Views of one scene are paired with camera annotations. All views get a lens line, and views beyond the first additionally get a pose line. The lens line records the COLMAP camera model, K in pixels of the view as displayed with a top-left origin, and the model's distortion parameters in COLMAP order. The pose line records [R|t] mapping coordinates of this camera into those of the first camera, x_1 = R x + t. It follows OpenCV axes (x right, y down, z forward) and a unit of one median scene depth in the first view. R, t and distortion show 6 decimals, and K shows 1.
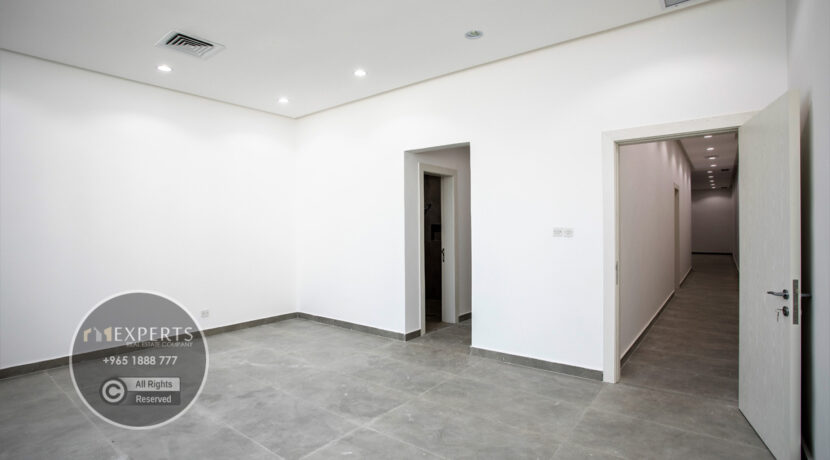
lens RADIAL K [[401.7, 0, 414.8], [0, 401.7, 229.1], [0, 0, 1]] dist [-0.048089, 0.009964]
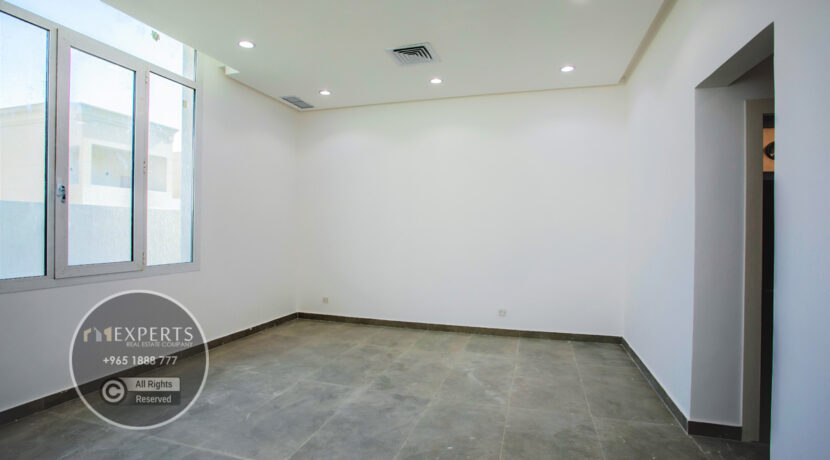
lens RADIAL K [[401.7, 0, 417.9], [0, 401.7, 229.4], [0, 0, 1]] dist [-0.048089, 0.009964]
pose [[0.368825, 0.013096, -0.929407, 0.468542], [-0.014413, 0.999861, 0.008369, 0.000496], [0.929387, 0.010309, 0.368962, 0.638486]]
